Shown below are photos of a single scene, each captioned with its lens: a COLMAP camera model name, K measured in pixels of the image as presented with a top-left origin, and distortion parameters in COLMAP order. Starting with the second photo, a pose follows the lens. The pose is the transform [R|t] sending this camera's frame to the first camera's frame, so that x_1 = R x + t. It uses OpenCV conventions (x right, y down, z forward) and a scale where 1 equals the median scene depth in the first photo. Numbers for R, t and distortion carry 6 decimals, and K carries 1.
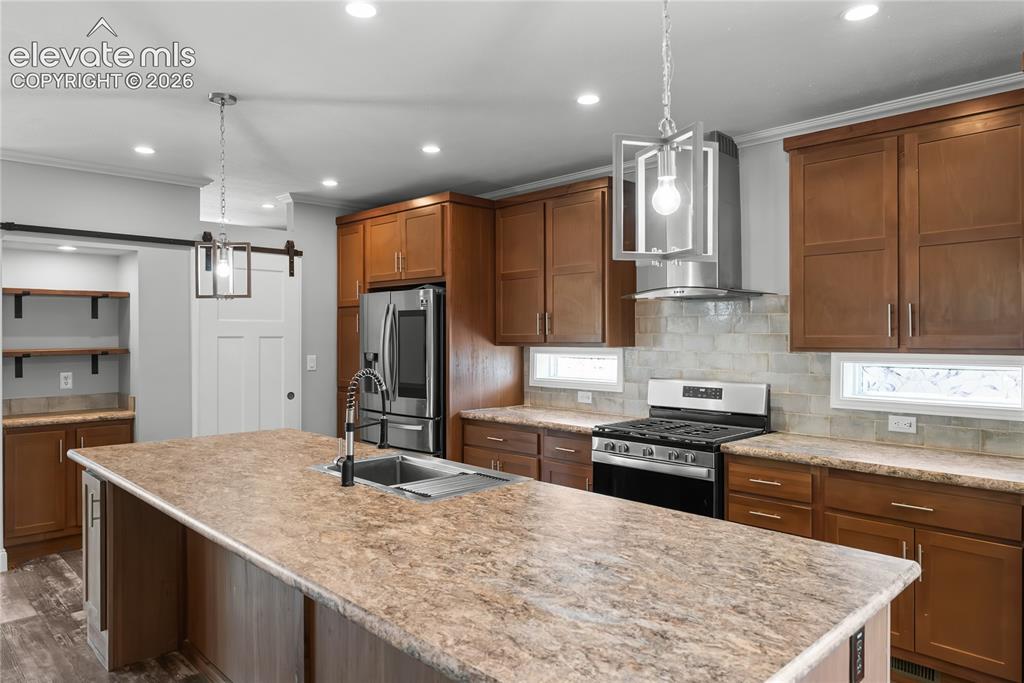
lens RADIAL K [[672.4, 0, 515.5], [0, 672.4, 338.9], [0, 0, 1]] dist [-0.001862, 0.000870]
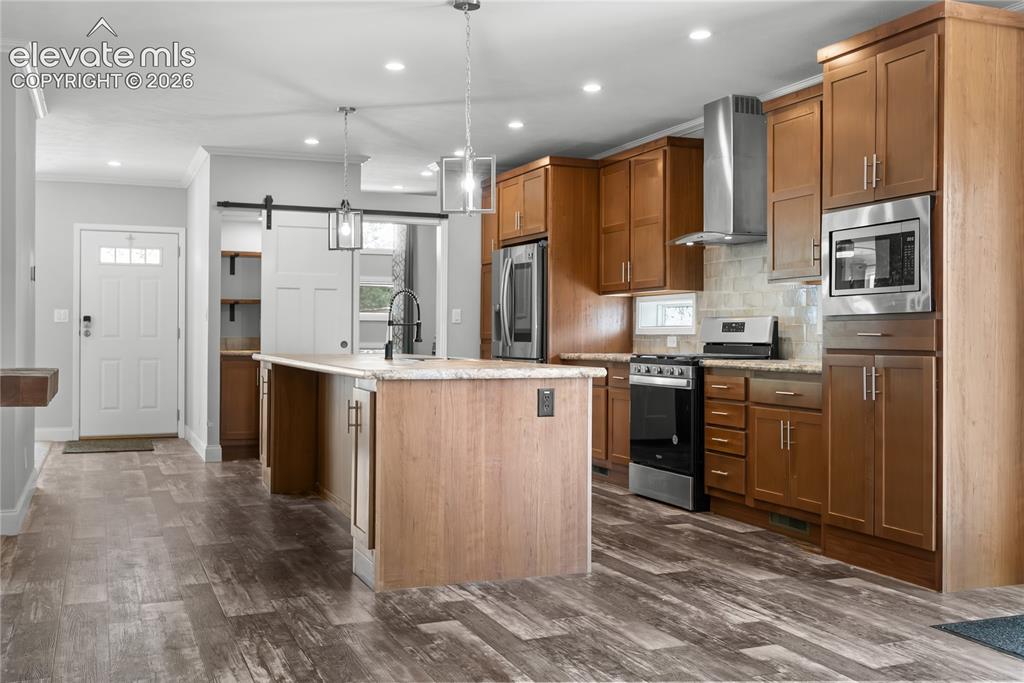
lens RADIAL K [[1031.0, 0, 515.3], [0, 1031.0, 325.5], [0, 0, 1]] dist [0.020204, 0.007358]
pose [[0.924342, 0.001949, -0.381560, 0.606066], [-0.007718, 0.999878, -0.013591, 0.104757], [0.381486, 0.015507, 0.924244, -0.727454]]
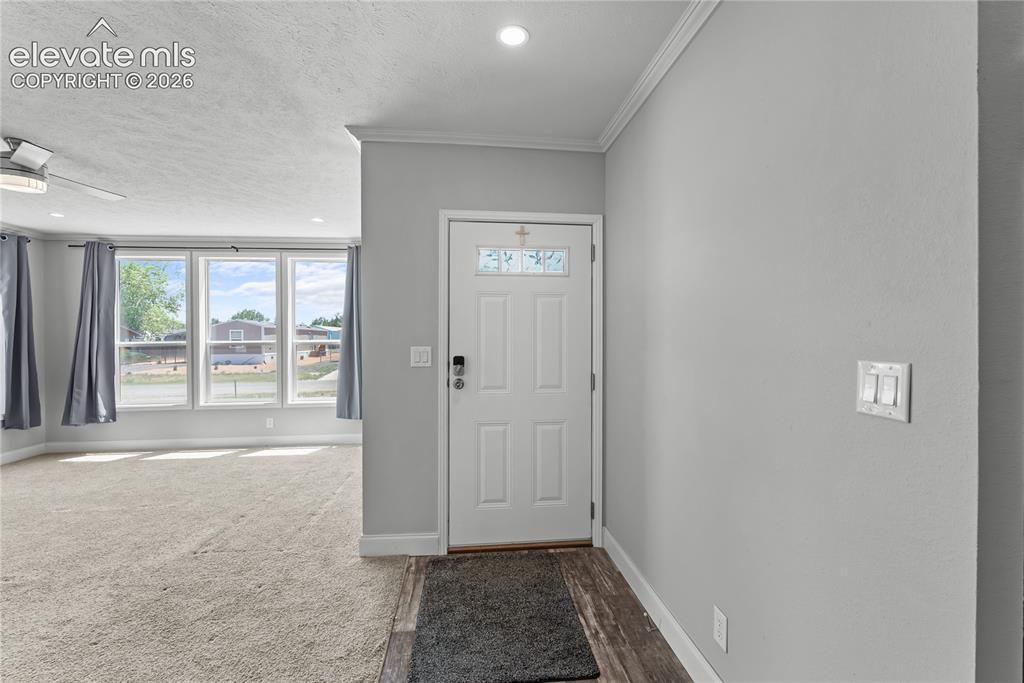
lens RADIAL K [[454.4, 0, 514.7], [0, 454.4, 340.6], [0, 0, 1]] dist [-0.003035, -0.000065]
pose [[0.803366, -0.002640, -0.595480, -0.875656], [-0.007840, 0.999857, -0.015009, 0.039177], [0.595434, 0.016726, 0.803230, 0.734047]]
